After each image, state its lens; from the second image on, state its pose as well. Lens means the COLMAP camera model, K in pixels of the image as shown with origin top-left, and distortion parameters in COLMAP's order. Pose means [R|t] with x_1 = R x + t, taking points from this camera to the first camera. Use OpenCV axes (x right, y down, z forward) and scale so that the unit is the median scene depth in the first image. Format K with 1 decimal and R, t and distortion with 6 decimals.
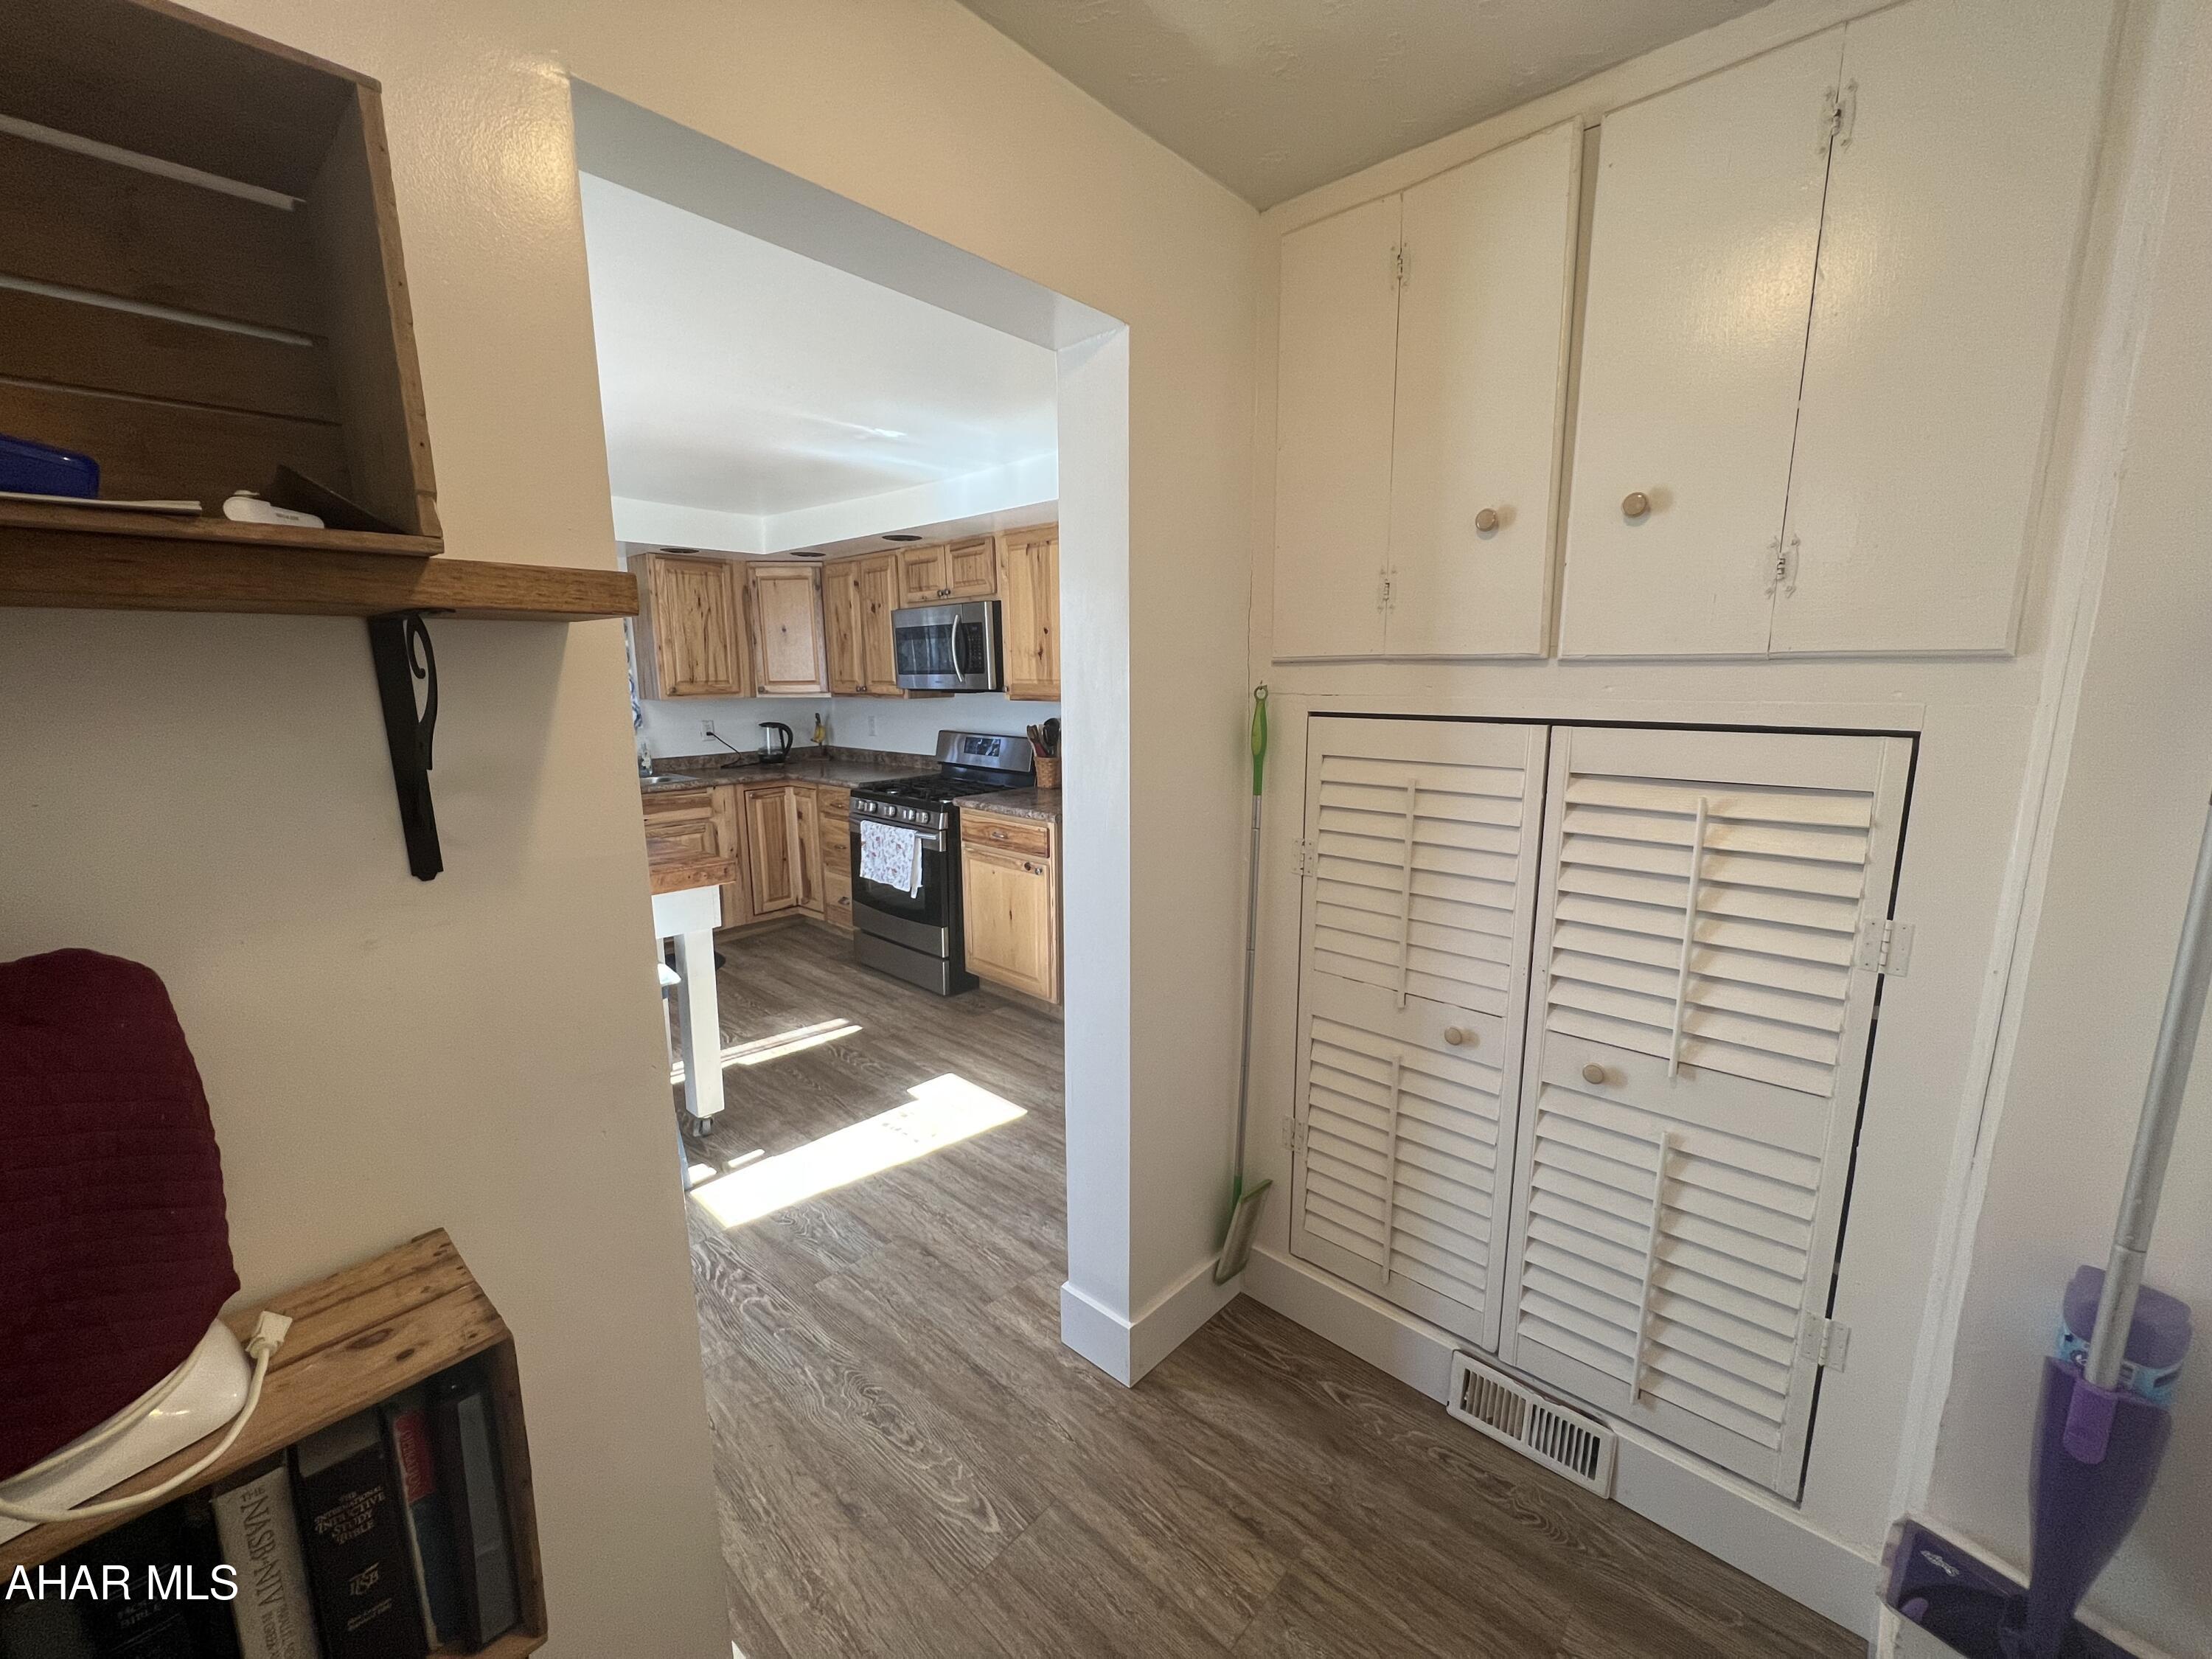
lens RADIAL K [[887.9, 0, 1106.3], [0, 887.9, 825.7], [0, 0, 1]] dist [-0.000878, 0.000033]
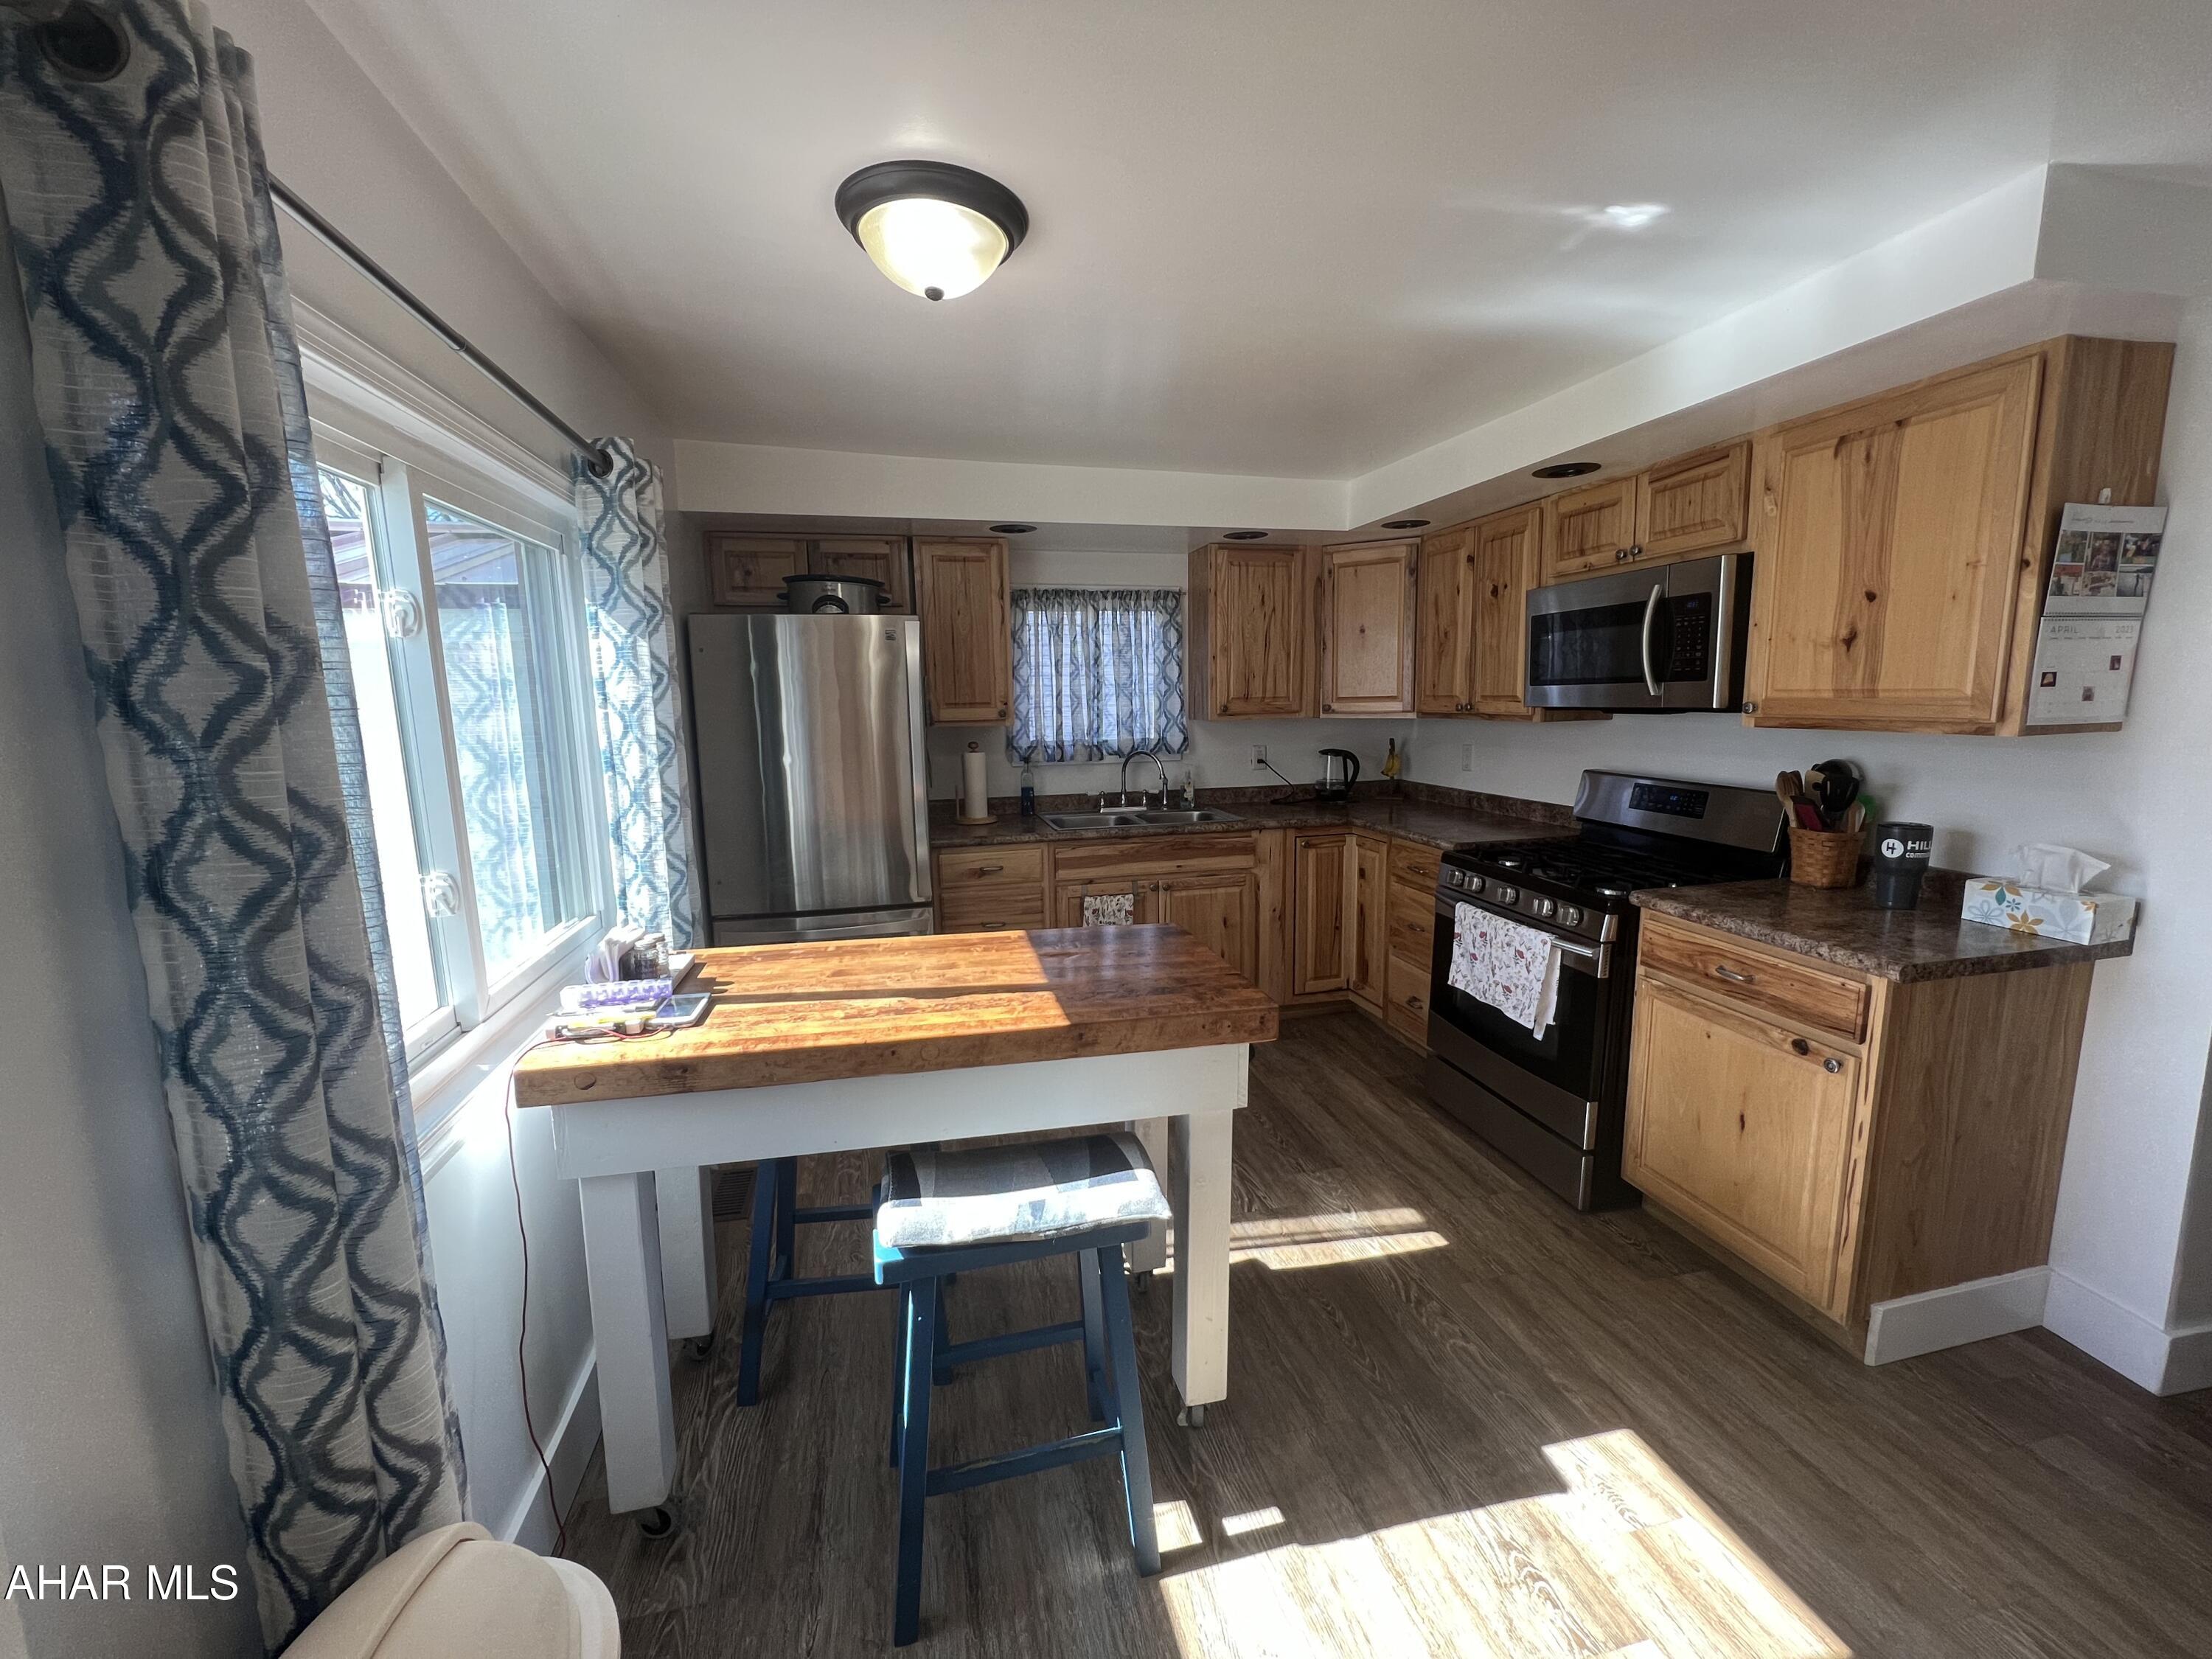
lens RADIAL K [[887.9, 0, 1108.2], [0, 887.9, 823.6], [0, 0, 1]] dist [-0.000878, 0.000033]
pose [[0.830120, 0.072619, -0.552835, -0.128163], [-0.085013, 0.996375, 0.003227, -0.044785], [0.551065, 0.044319, 0.833284, 0.290386]]
